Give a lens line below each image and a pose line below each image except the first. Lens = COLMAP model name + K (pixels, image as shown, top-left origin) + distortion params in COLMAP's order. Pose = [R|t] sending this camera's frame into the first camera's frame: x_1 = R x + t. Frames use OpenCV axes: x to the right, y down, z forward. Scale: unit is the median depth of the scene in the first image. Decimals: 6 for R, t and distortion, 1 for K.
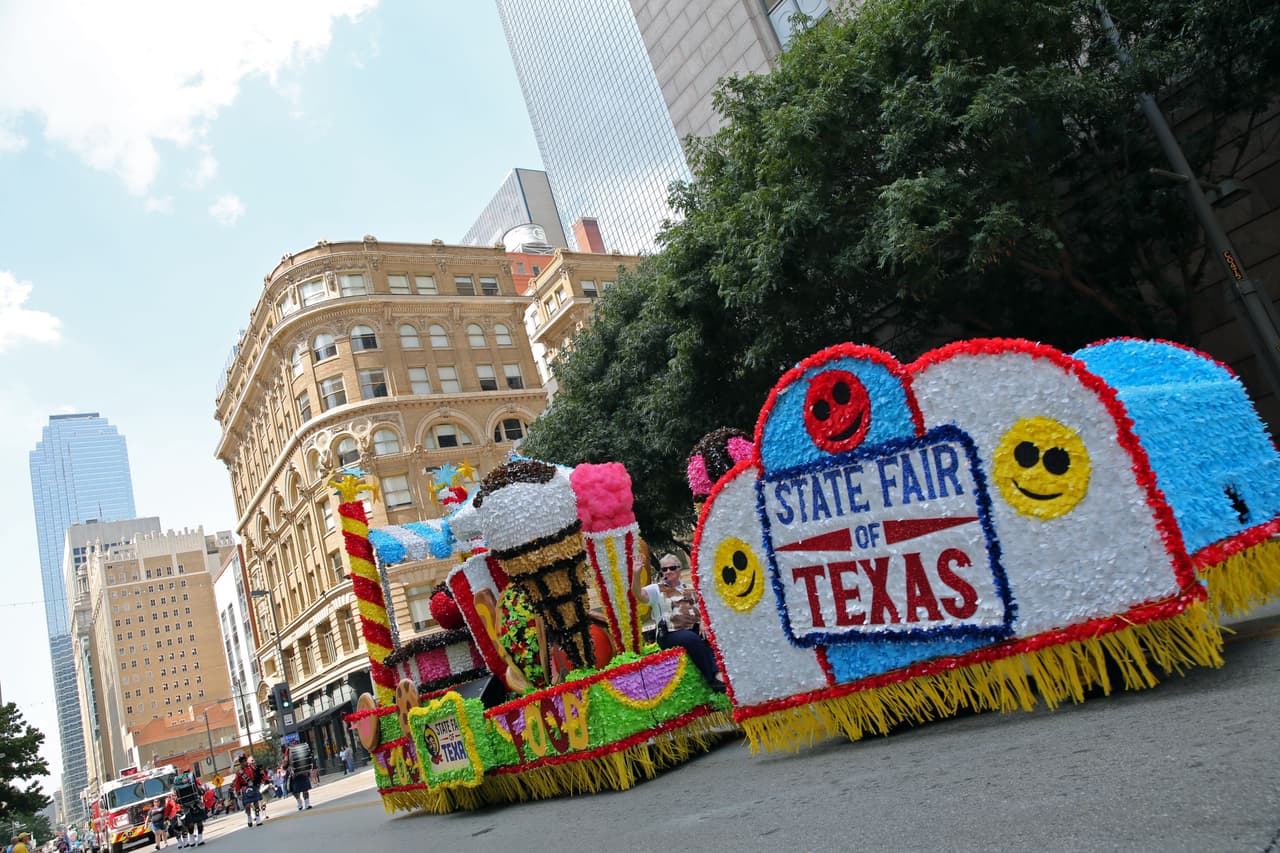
lens RADIAL K [[872.3, 0, 640.0], [0, 872.3, 426.5], [0, 0, 1]] dist [-0.095242, 0.075409]
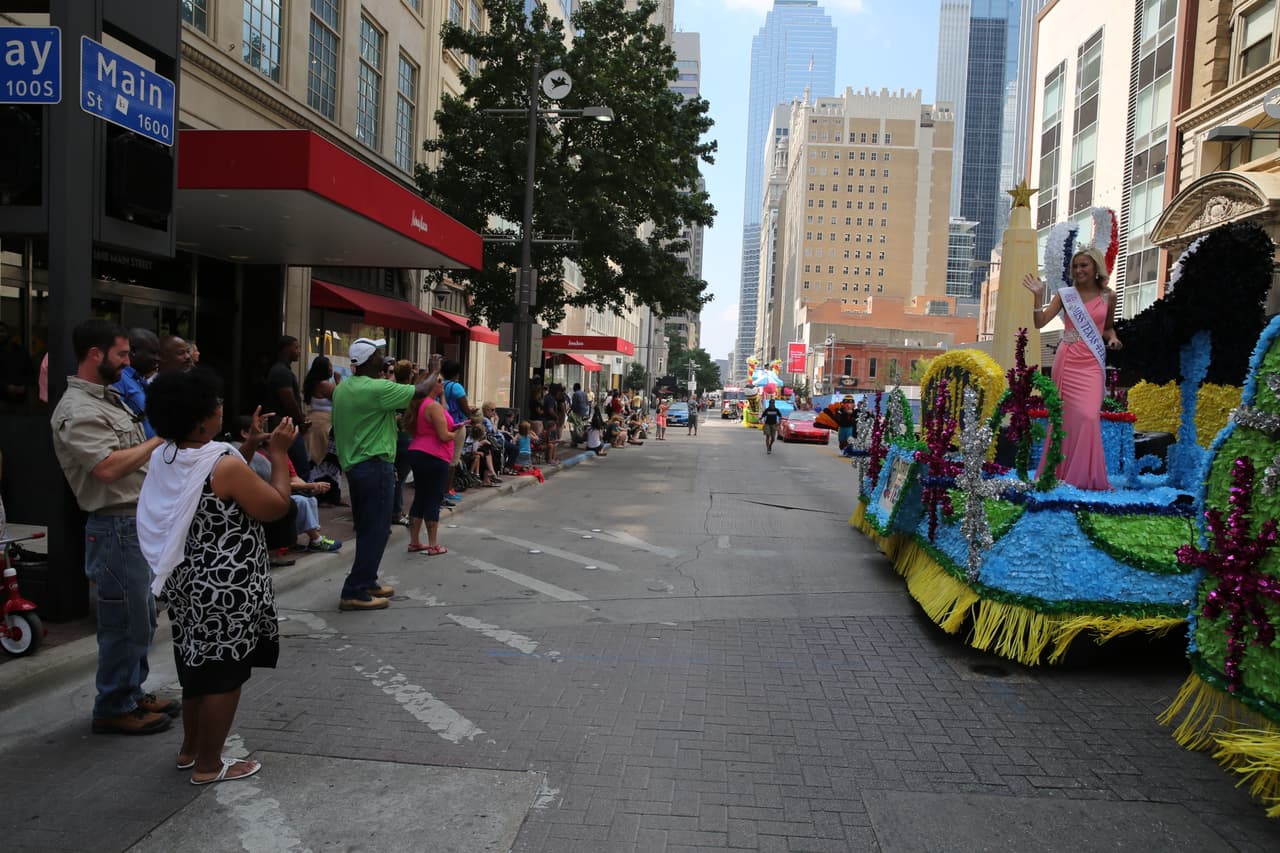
lens RADIAL K [[872.3, 0, 640.0], [0, 872.3, 426.5], [0, 0, 1]] dist [-0.095242, 0.075409]
pose [[0.730892, 0.348114, -0.587039, -0.129353], [-0.090287, 0.901896, 0.422412, 0.091192], [0.676495, -0.255736, 0.690618, 0.191676]]
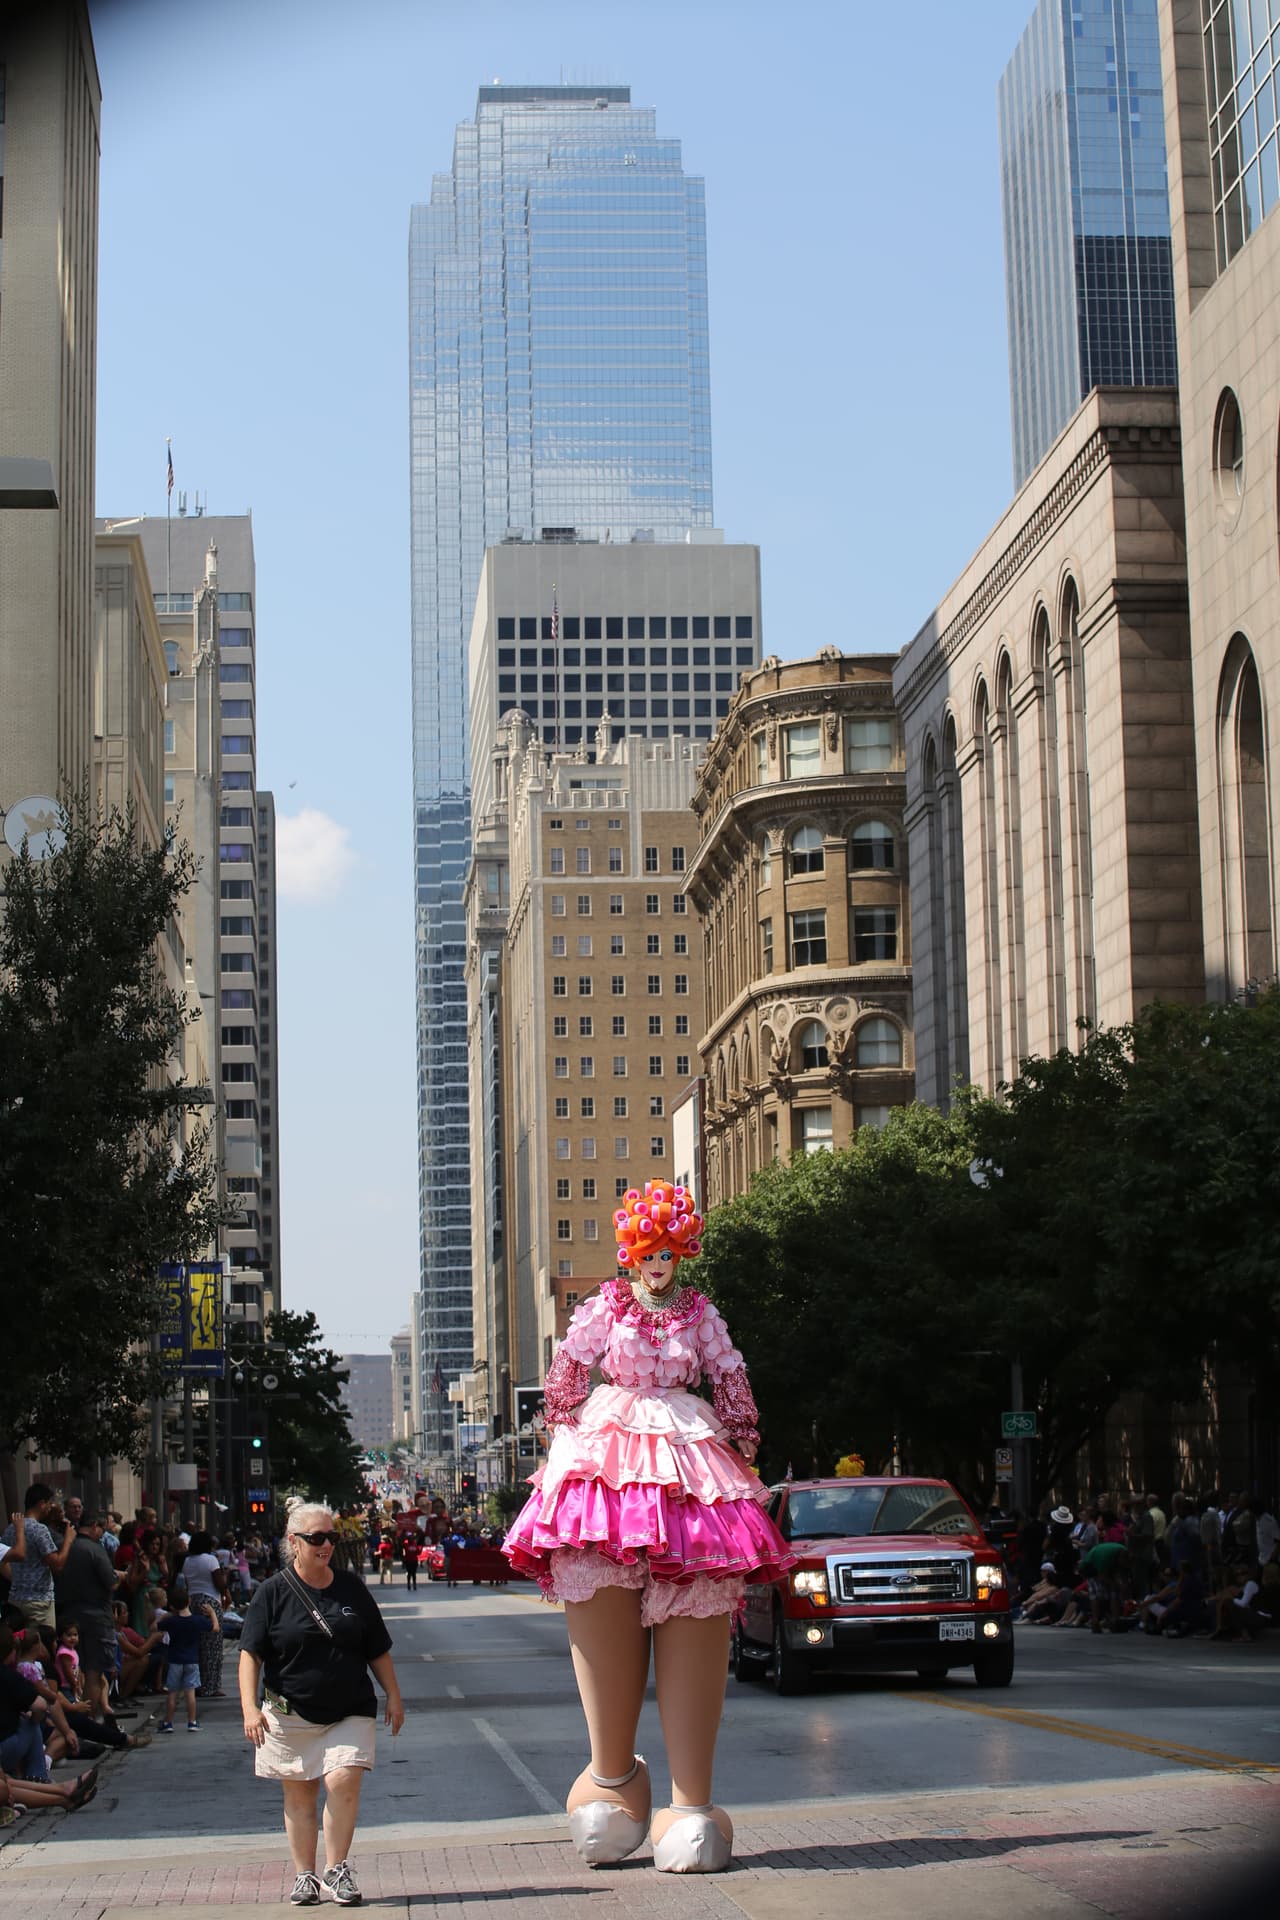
lens RADIAL K [[4042.0, 0, 640.0], [0, 4042.0, 960.0], [0, 0, 1]] dist [-0.371820, 0.024674]
pose [[0.836810, 0.205208, -0.507582, 0.261680], [-0.086851, 0.965116, 0.246998, -0.193745], [0.540561, -0.162606, 0.825441, -0.365327]]
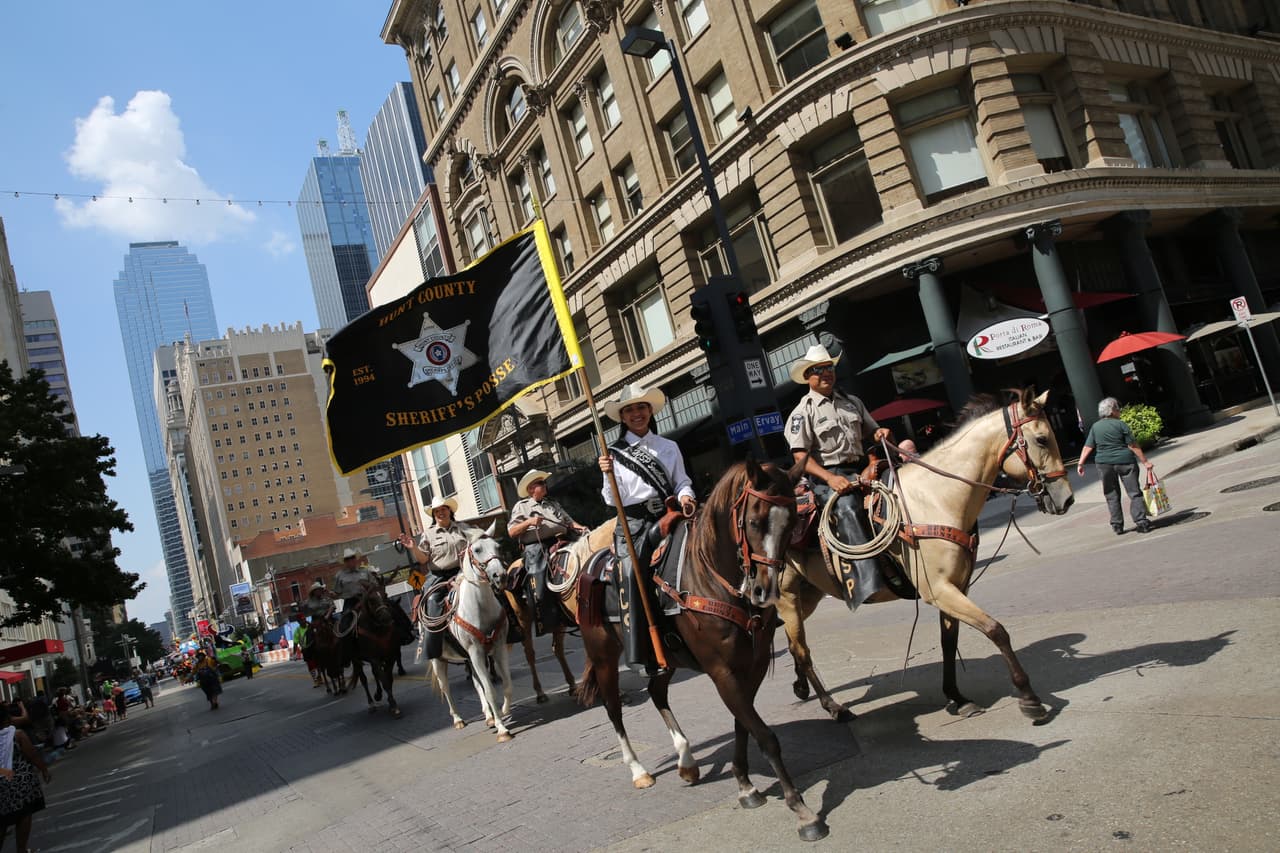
lens RADIAL K [[872.3, 0, 640.0], [0, 872.3, 426.5], [0, 0, 1]] dist [-0.095242, 0.075409]
pose [[0.996951, 0.022501, -0.074713, -0.107485], [-0.009670, 0.985765, 0.167851, 0.075763], [0.077426, -0.166617, 0.982977, 0.159583]]
